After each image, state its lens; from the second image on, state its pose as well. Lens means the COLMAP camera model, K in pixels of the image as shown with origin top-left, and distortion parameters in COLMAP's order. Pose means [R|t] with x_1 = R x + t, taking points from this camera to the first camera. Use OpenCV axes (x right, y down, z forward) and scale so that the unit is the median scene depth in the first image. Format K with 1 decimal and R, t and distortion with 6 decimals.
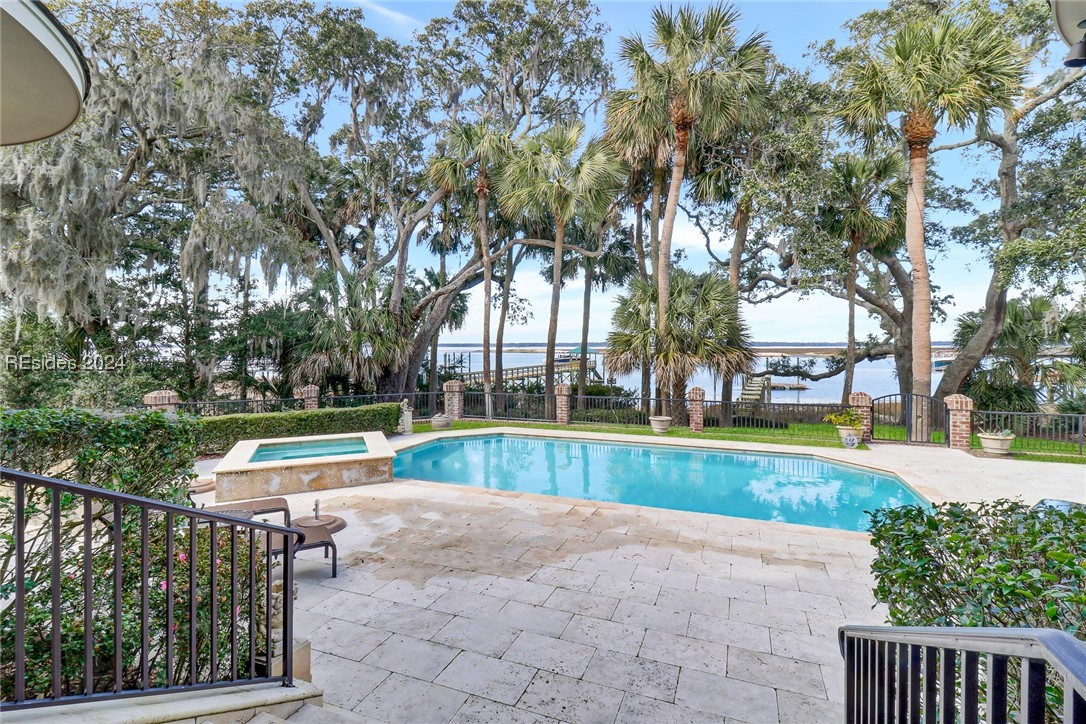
lens RADIAL K [[500.9, 0, 543.3], [0, 500.9, 357.2], [0, 0, 1]] dist [0.014671, -0.006266]
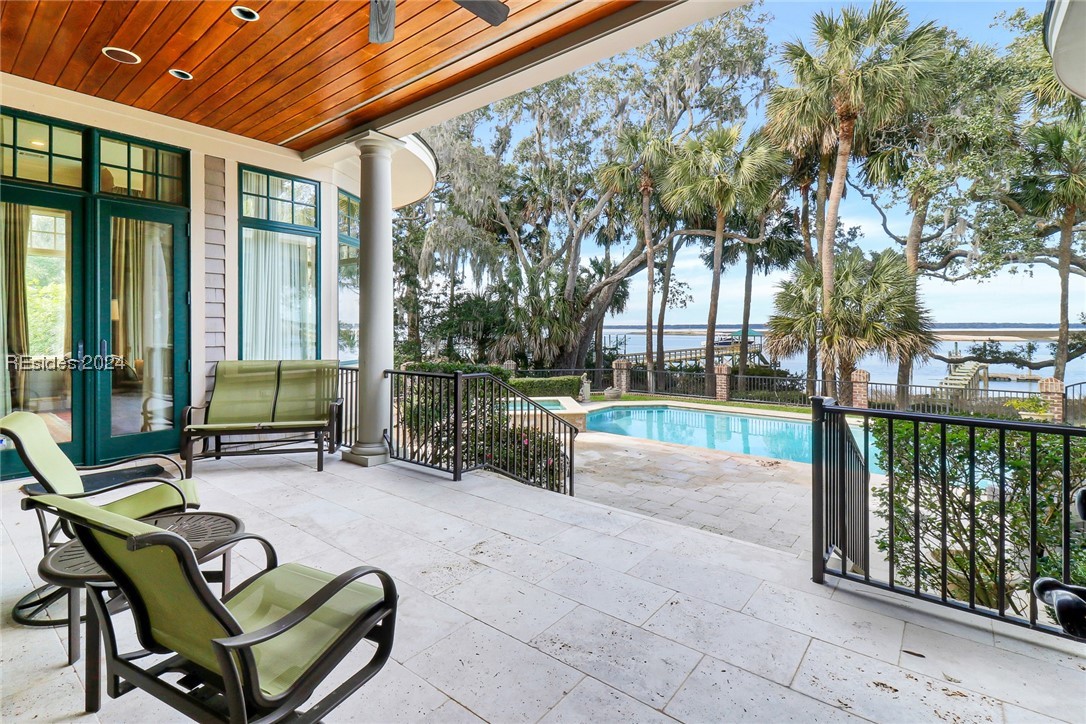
lens RADIAL K [[500.9, 0, 545.5], [0, 500.9, 334.2], [0, 0, 1]] dist [0.014671, -0.006266]
pose [[0.954584, 0.003426, -0.297921, -0.003279], [-0.006403, 0.999939, -0.009018, 0.000490], [0.297872, 0.010516, 0.954548, -0.127519]]
